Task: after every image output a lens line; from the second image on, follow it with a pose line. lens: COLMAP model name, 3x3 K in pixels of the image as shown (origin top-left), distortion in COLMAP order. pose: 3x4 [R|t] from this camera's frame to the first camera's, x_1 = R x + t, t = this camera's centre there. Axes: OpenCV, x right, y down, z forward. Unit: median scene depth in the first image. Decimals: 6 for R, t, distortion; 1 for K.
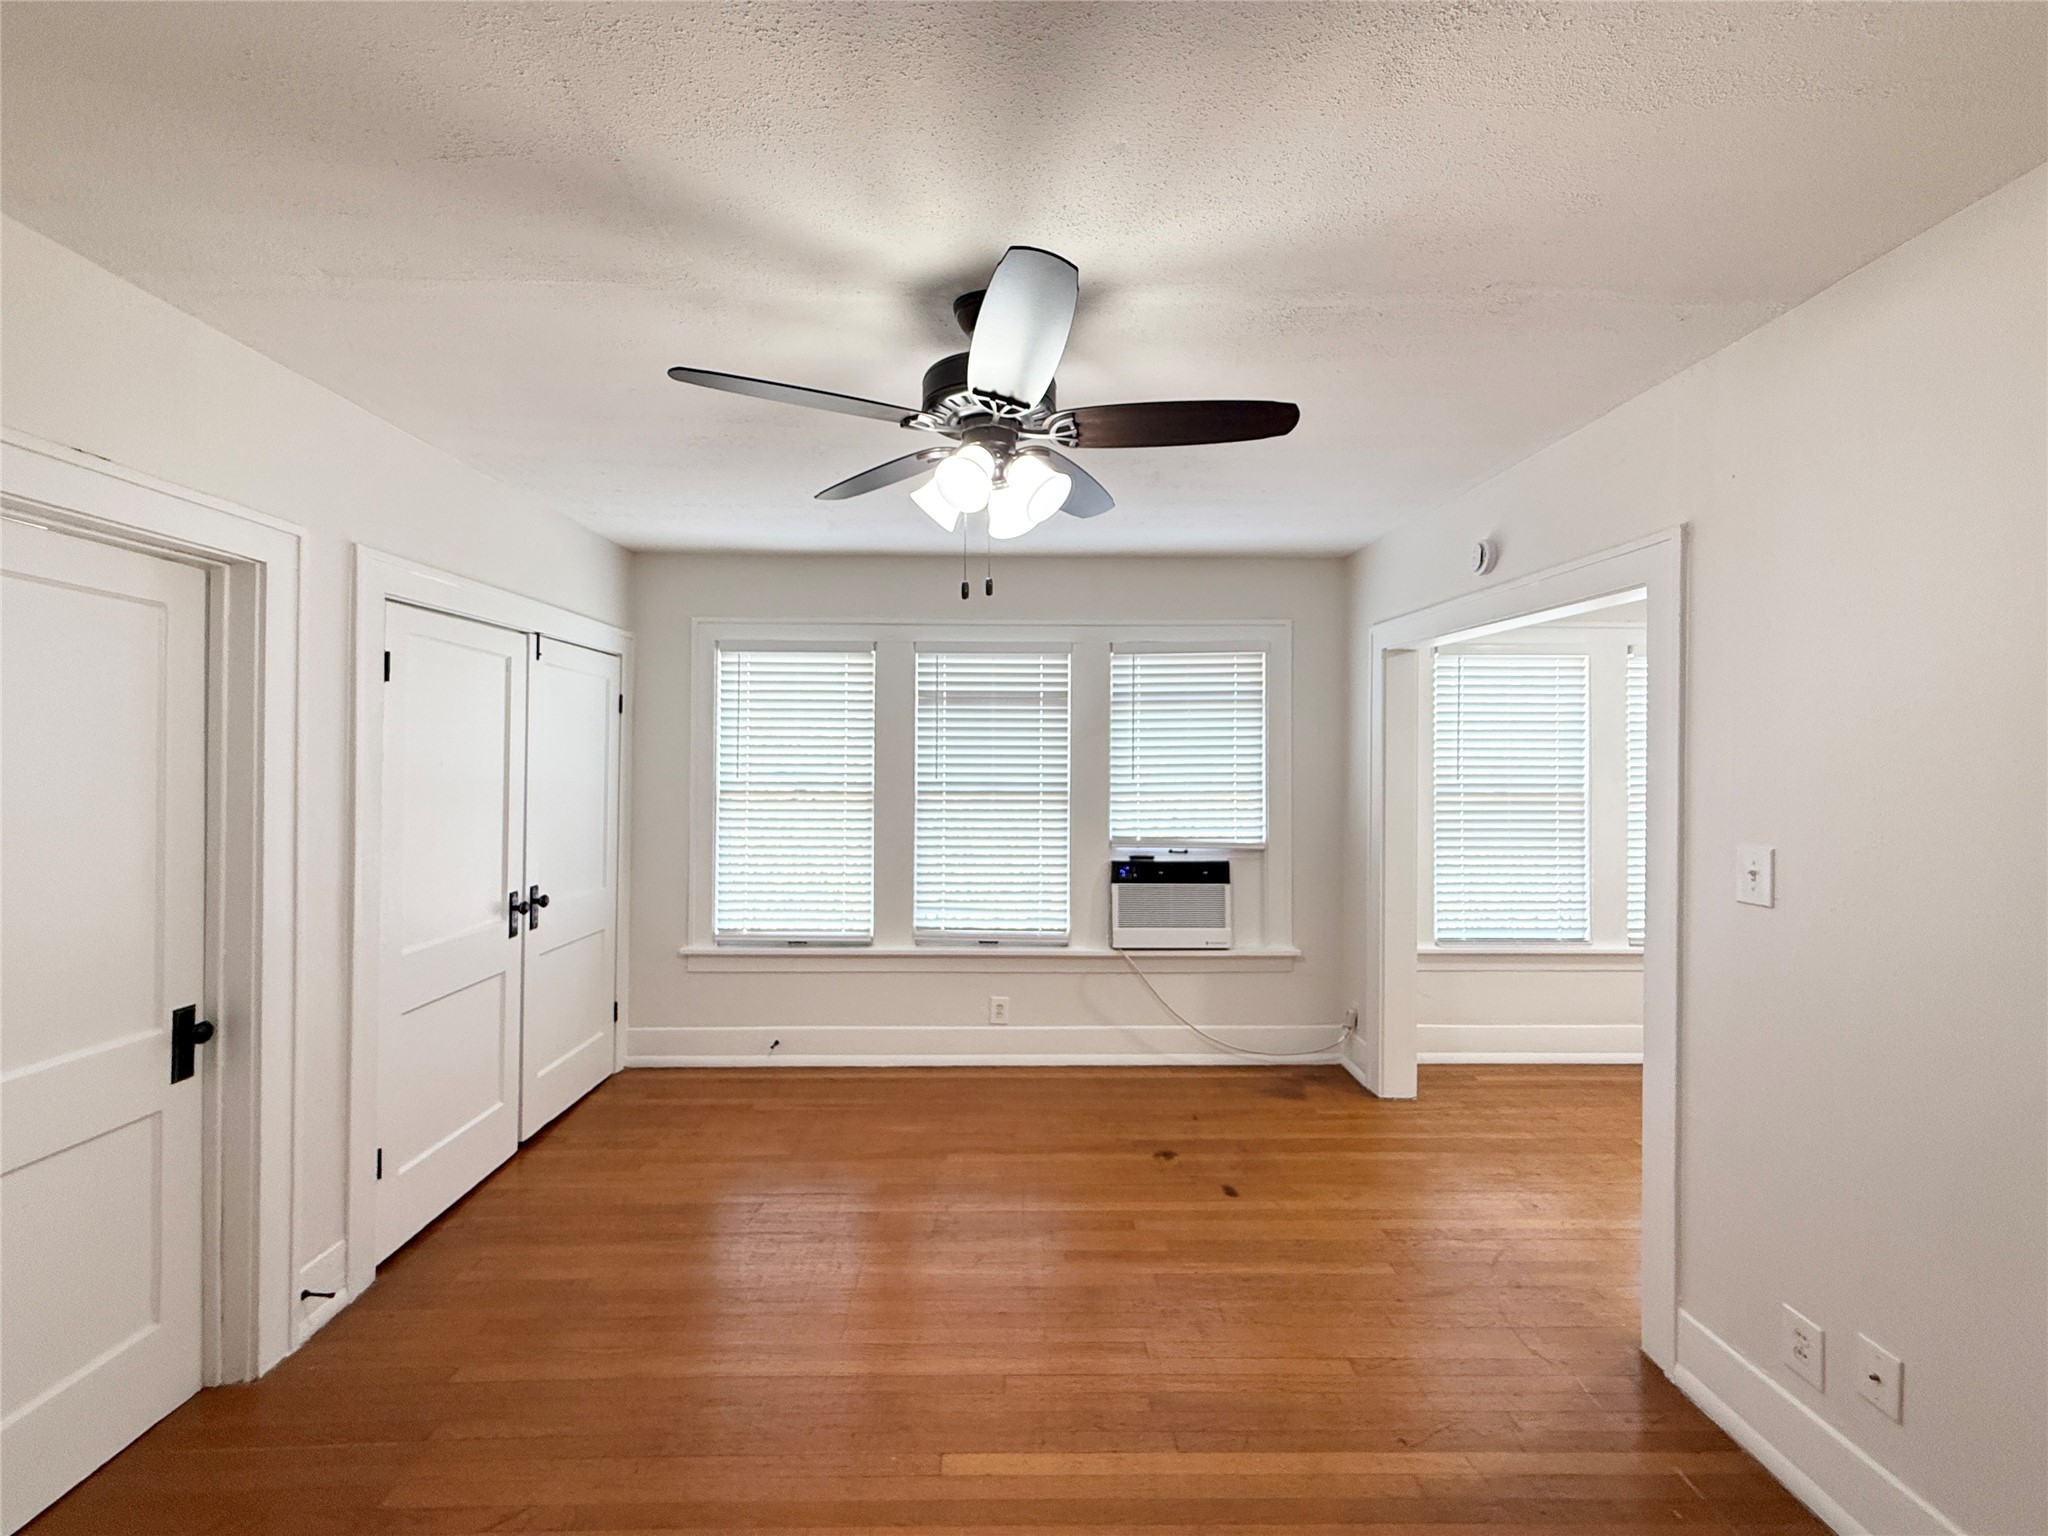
lens RADIAL K [[816.0, 0, 1020.0], [0, 816.0, 765.0], [0, 0, 1]] dist [0.011888, 0.000039]
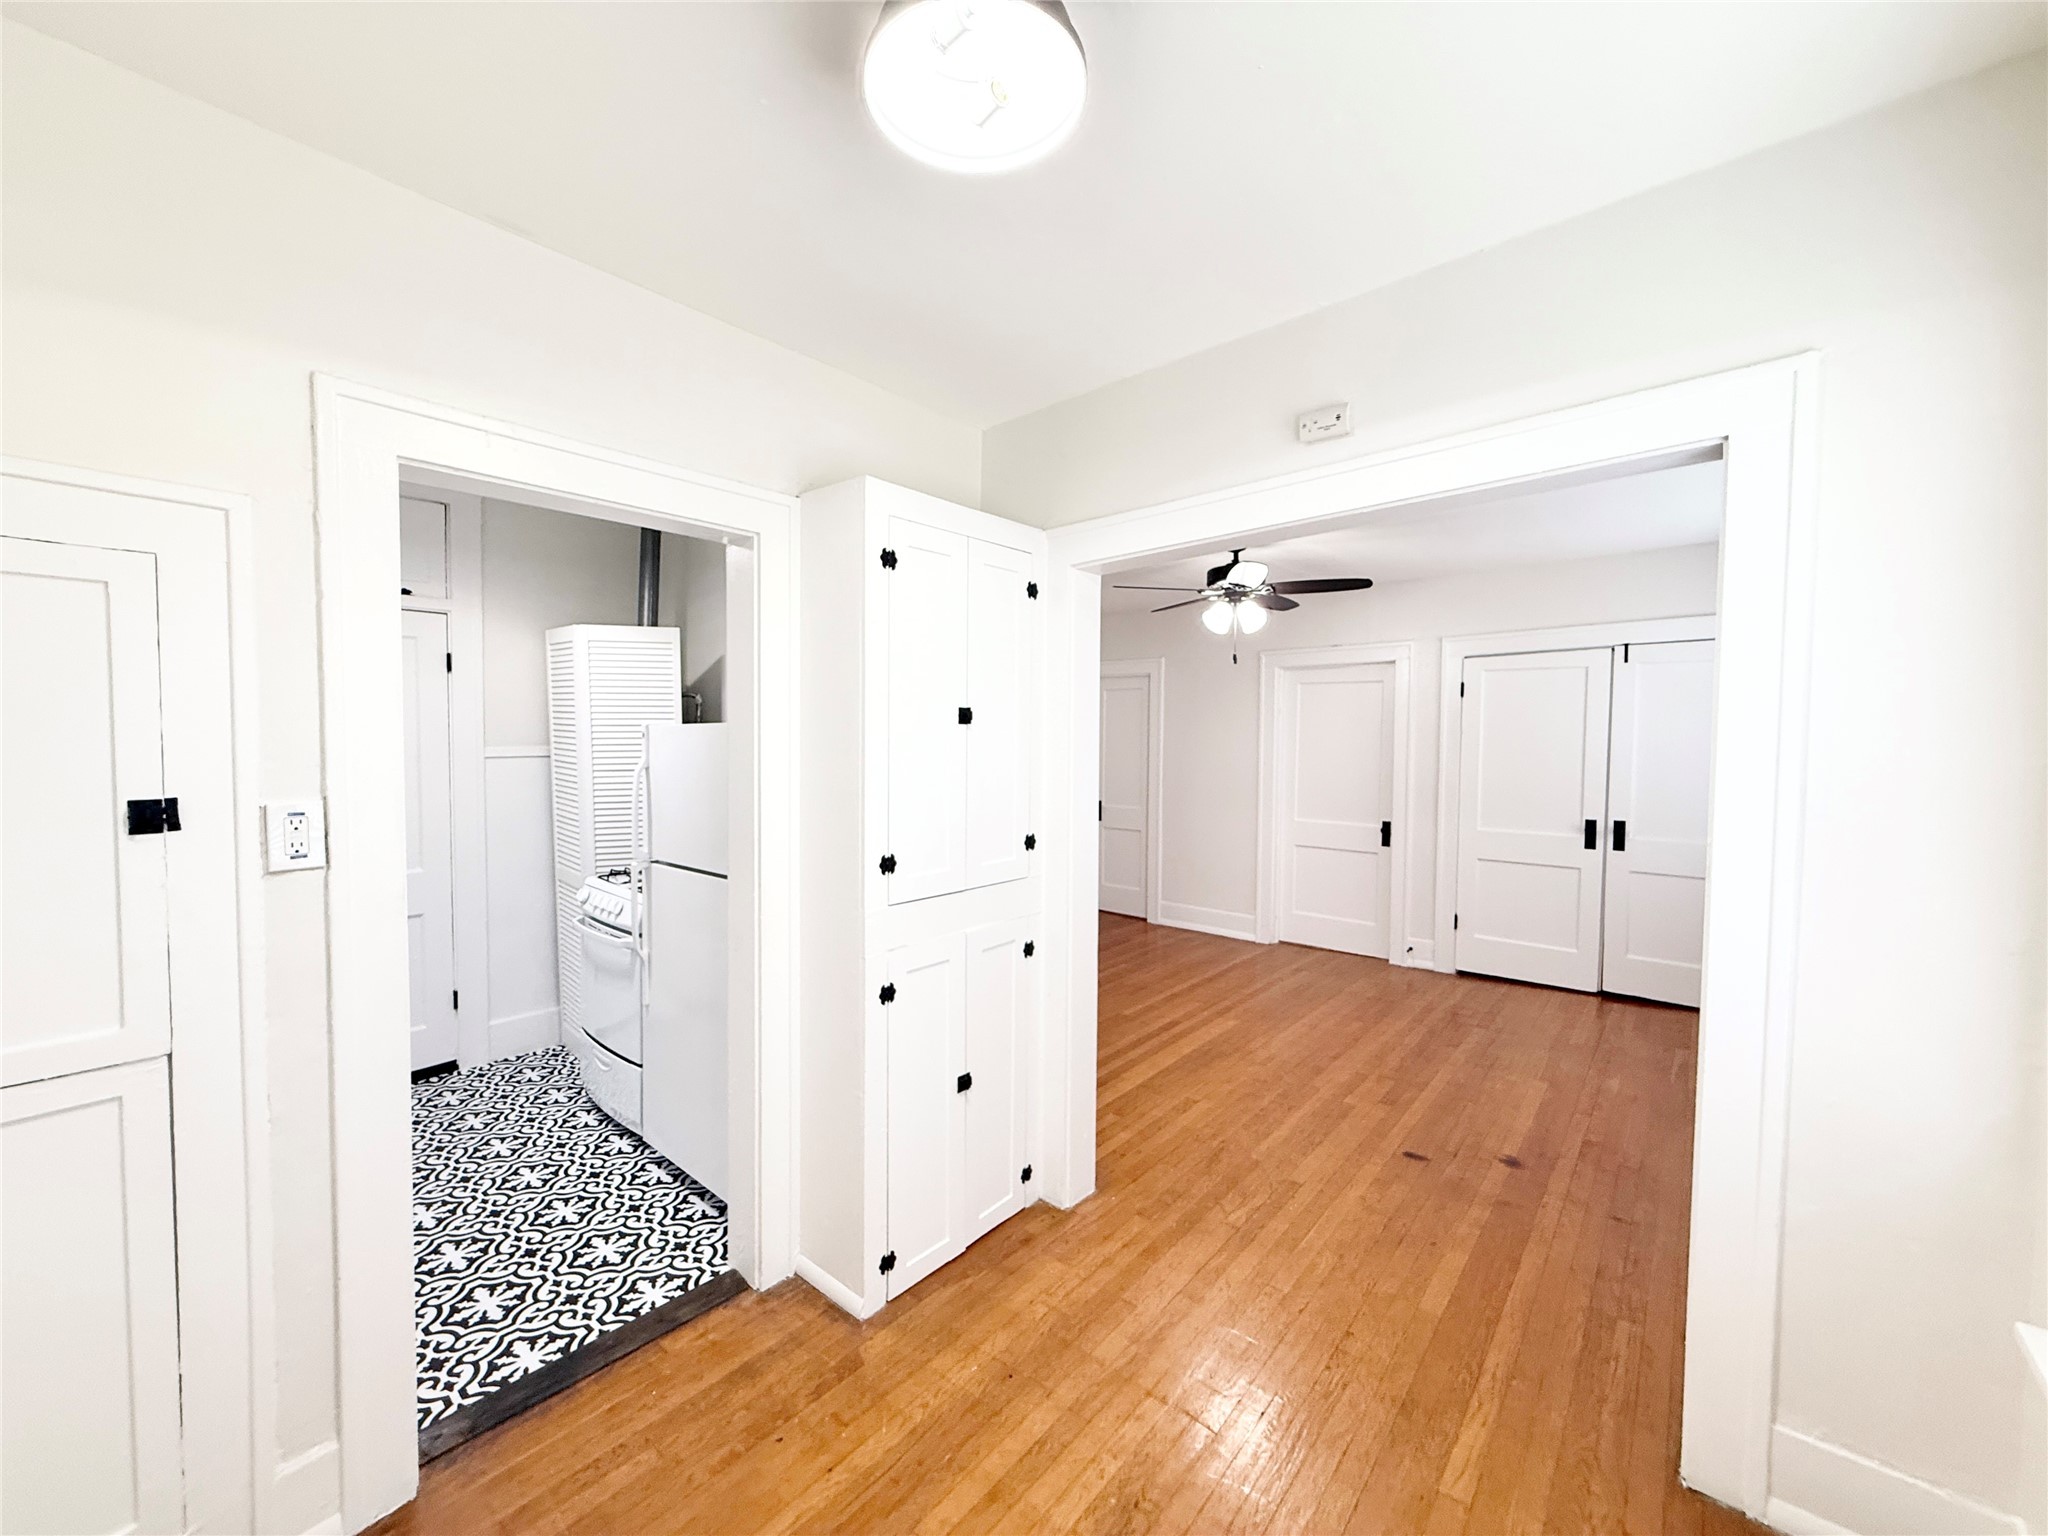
lens RADIAL K [[822.8, 0, 1018.9], [0, 822.8, 767.3], [0, 0, 1]] dist [0.001164, -0.000048]
pose [[-0.658999, 0.016860, -0.751955, 0.943160], [-0.008743, 0.999509, 0.030073, 0.015117], [0.752093, 0.026392, -0.658528, 0.919896]]
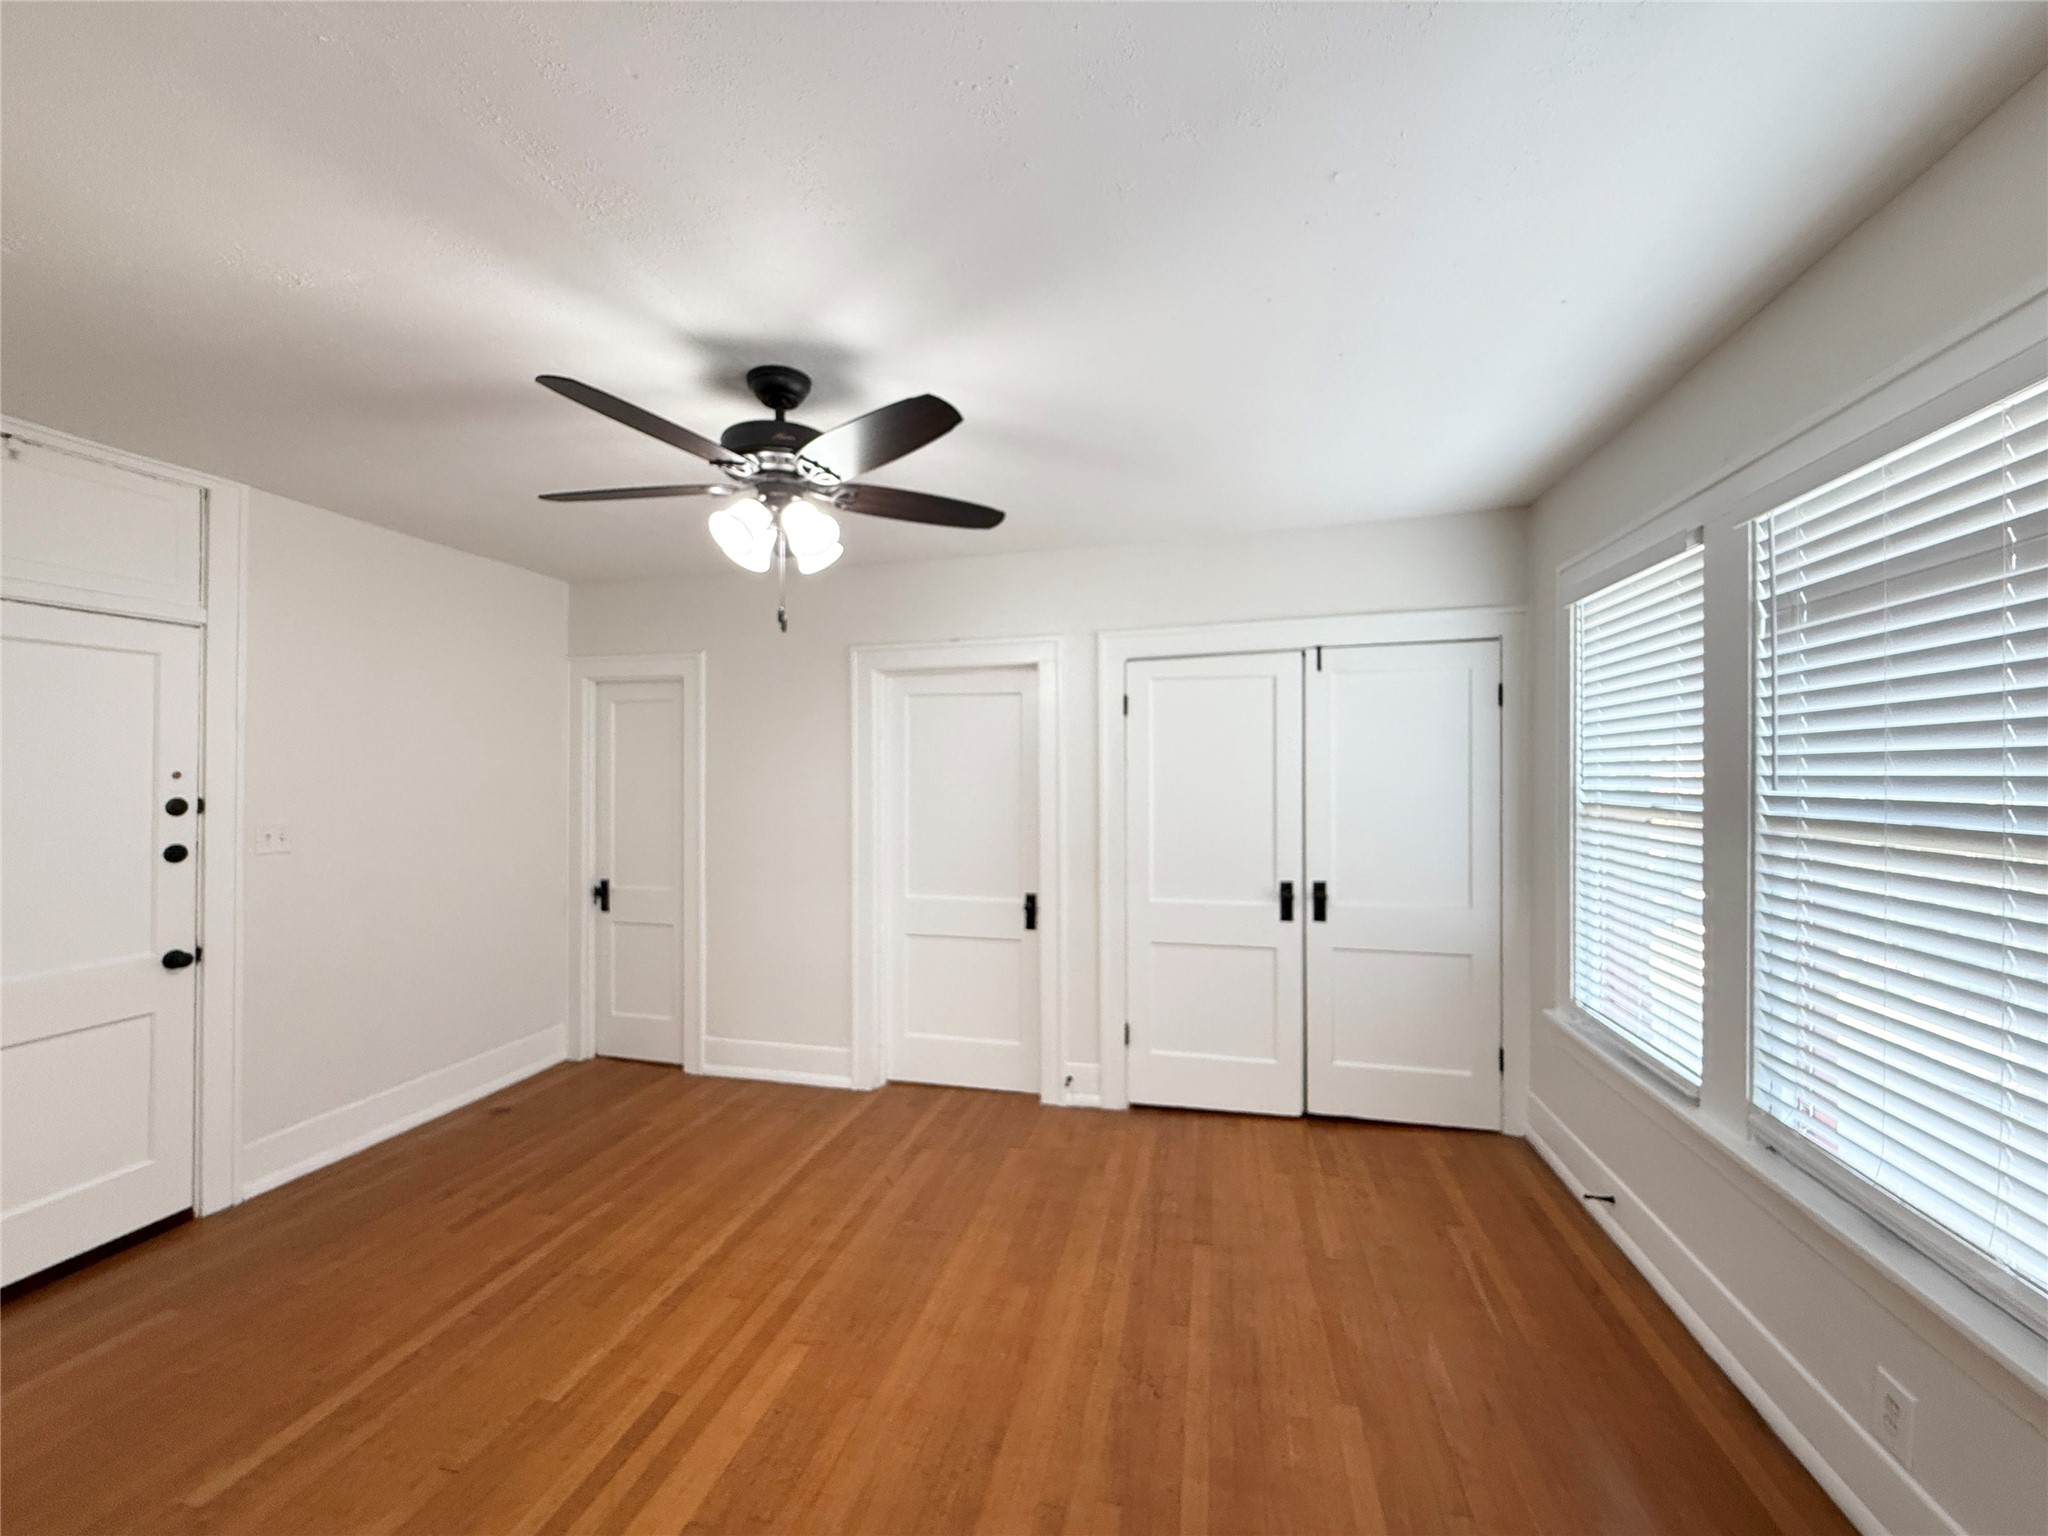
lens RADIAL K [[822.8, 0, 1018.9], [0, 822.8, 767.3], [0, 0, 1]] dist [0.001164, -0.000048]
pose [[-0.256513, -0.012423, -0.966461, 0.441574], [0.006362, 0.999874, -0.014541, 0.007811], [0.966520, -0.009878, -0.256401, 0.713756]]
